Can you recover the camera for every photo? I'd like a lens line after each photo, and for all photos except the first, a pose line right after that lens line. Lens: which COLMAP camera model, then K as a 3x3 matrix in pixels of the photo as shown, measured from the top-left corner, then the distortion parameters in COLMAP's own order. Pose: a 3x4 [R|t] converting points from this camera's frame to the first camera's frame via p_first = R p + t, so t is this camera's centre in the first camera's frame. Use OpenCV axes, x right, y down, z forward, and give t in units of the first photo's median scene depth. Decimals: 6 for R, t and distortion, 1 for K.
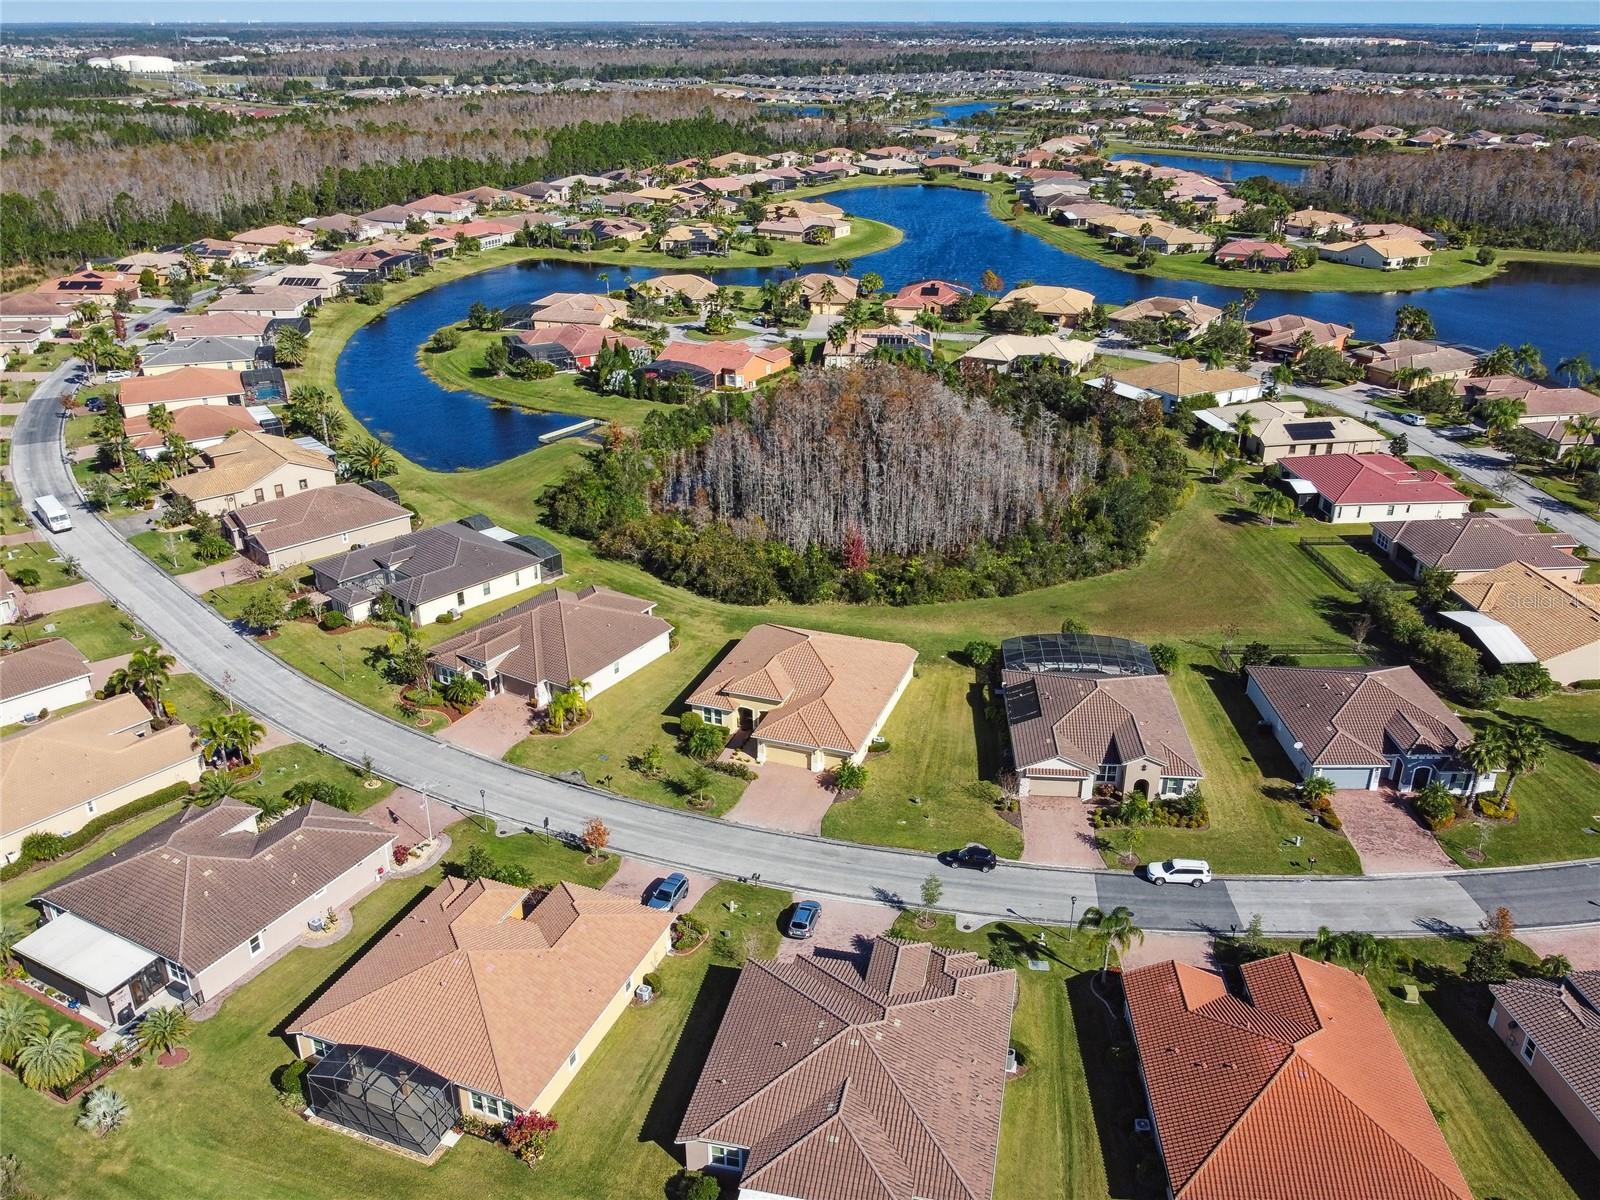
lens RADIAL K [[1302.5, 0, 800.0], [0, 1302.5, 600.0], [0, 0, 1]] dist [-0.014715, 0.012480]
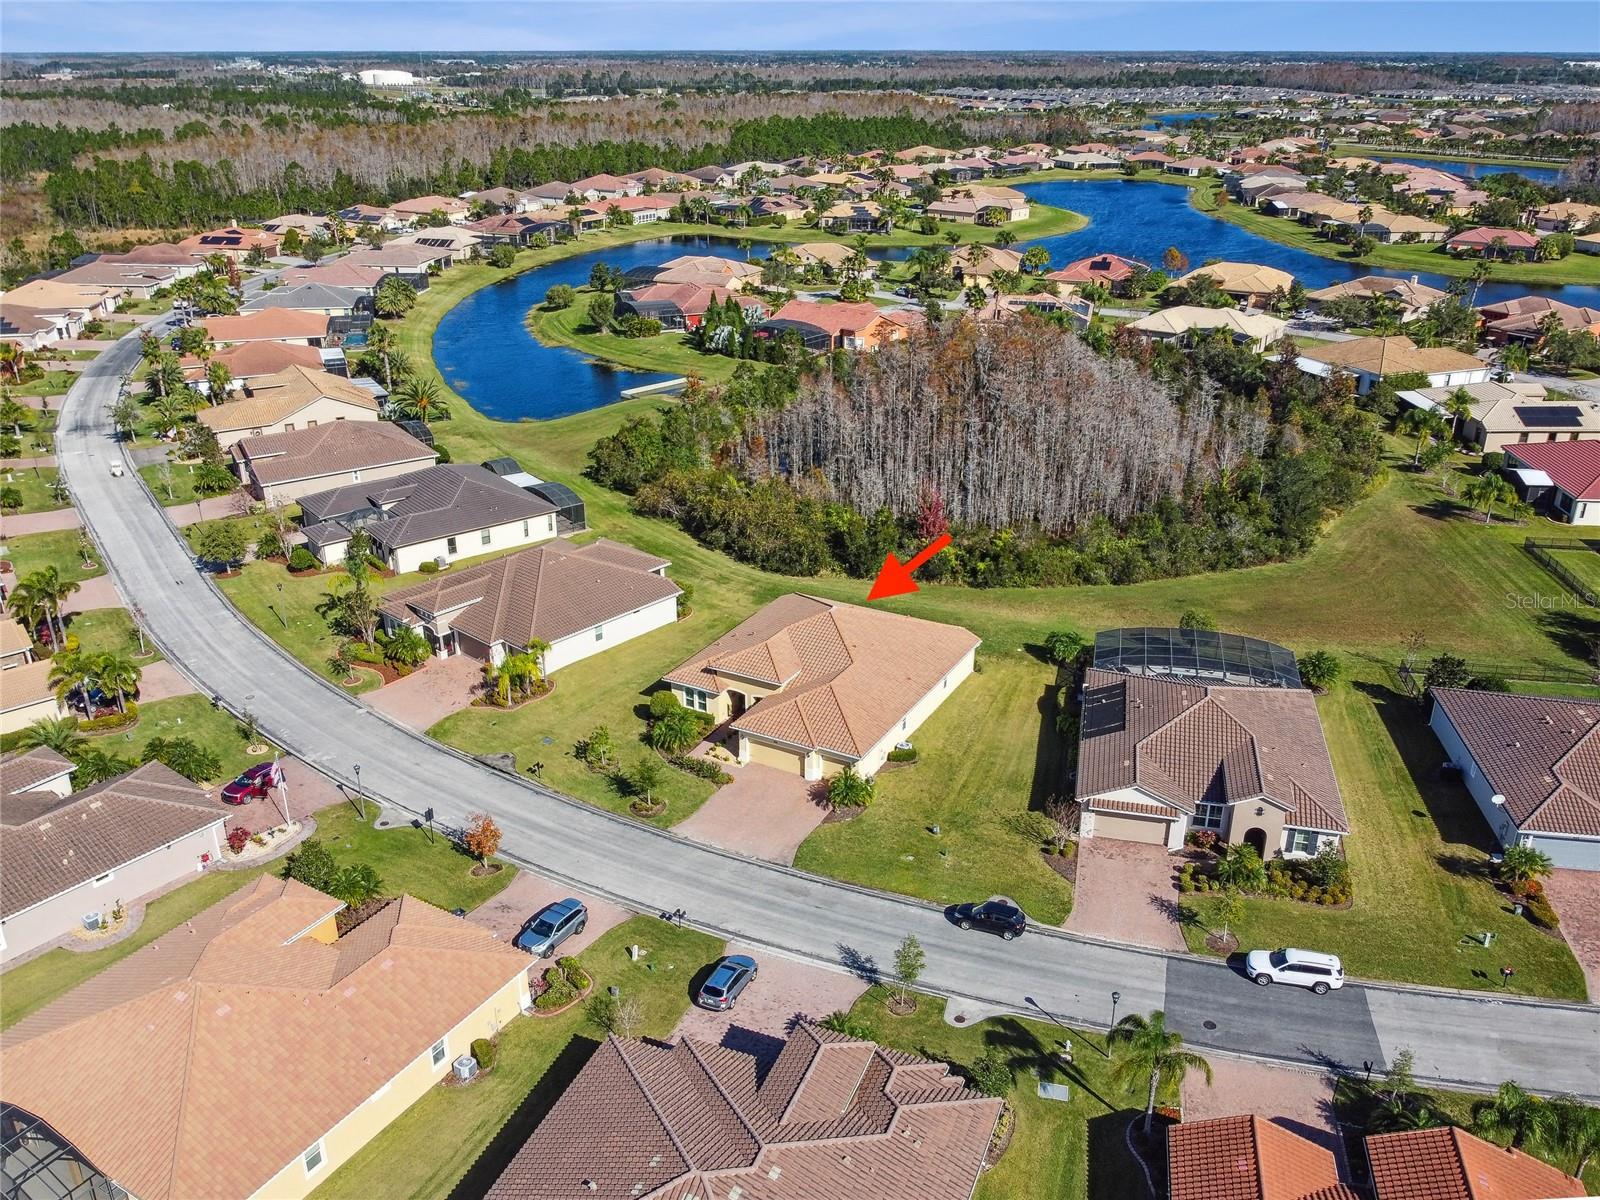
lens RADIAL K [[1302.5, 0, 800.0], [0, 1302.5, 600.0], [0, 0, 1]] dist [-0.014715, 0.012480]
pose [[0.986979, 0.062195, -0.148339, 0.083296], [-0.065002, 0.997785, -0.014148, 0.029537], [0.147130, 0.023606, 0.988835, 0.192491]]
